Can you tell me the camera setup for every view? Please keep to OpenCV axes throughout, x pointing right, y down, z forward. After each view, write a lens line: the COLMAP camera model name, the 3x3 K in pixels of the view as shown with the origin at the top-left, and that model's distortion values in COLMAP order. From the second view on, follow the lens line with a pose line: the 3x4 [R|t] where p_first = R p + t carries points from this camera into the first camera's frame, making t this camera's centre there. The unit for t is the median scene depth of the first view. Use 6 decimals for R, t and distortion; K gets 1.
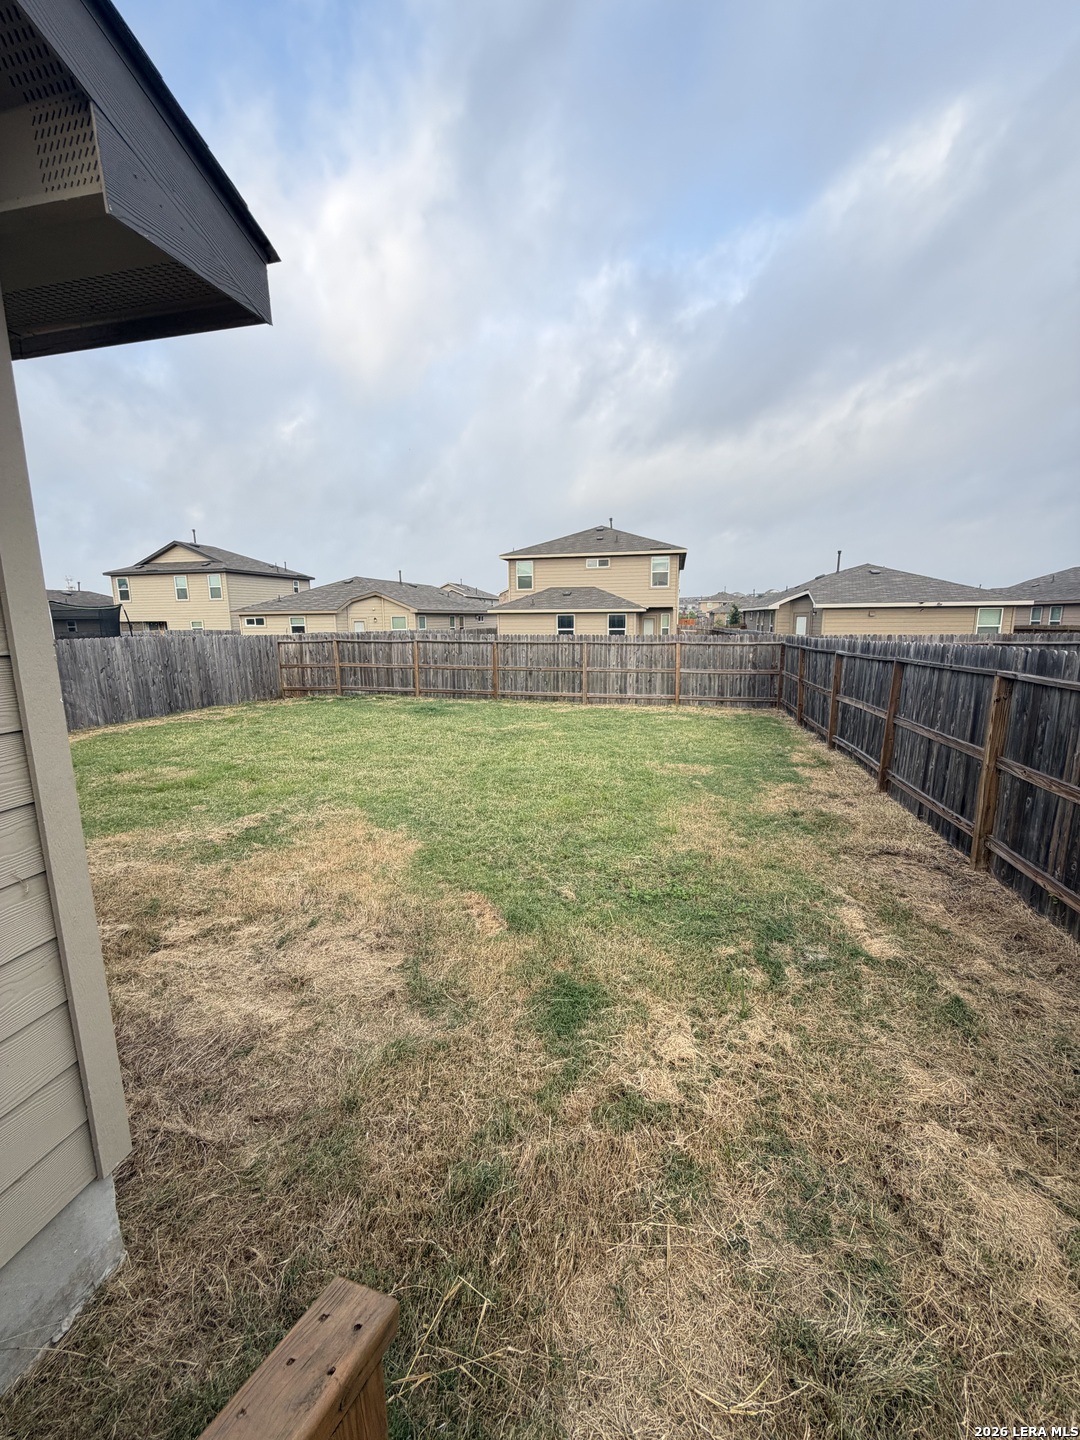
lens RADIAL K [[575.4, 0, 539.3], [0, 575.4, 714.7], [0, 0, 1]] dist [0.000298, 0.000115]
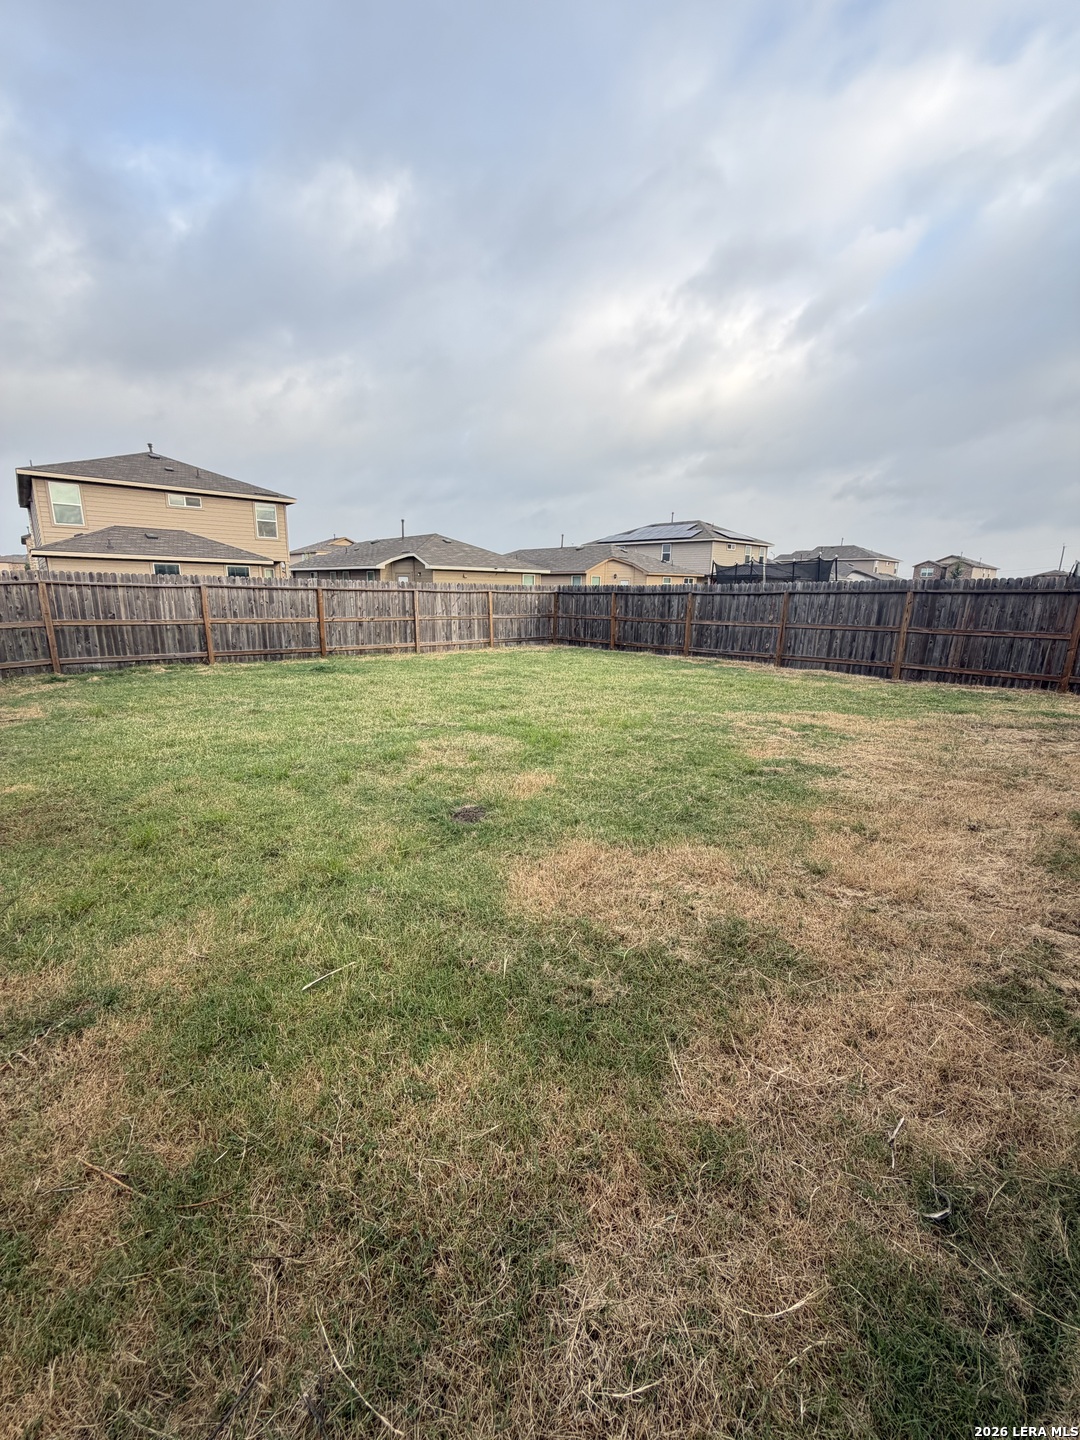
lens RADIAL K [[584.9, 0, 540.8], [0, 584.9, 662.6], [0, 0, 1]] dist [-0.025349, 0.000003]
pose [[0.547540, -0.084446, 0.832507, -0.580523], [0.112066, 0.993332, 0.027054, -0.006342], [-0.829241, 0.078483, 0.553353, 0.263630]]
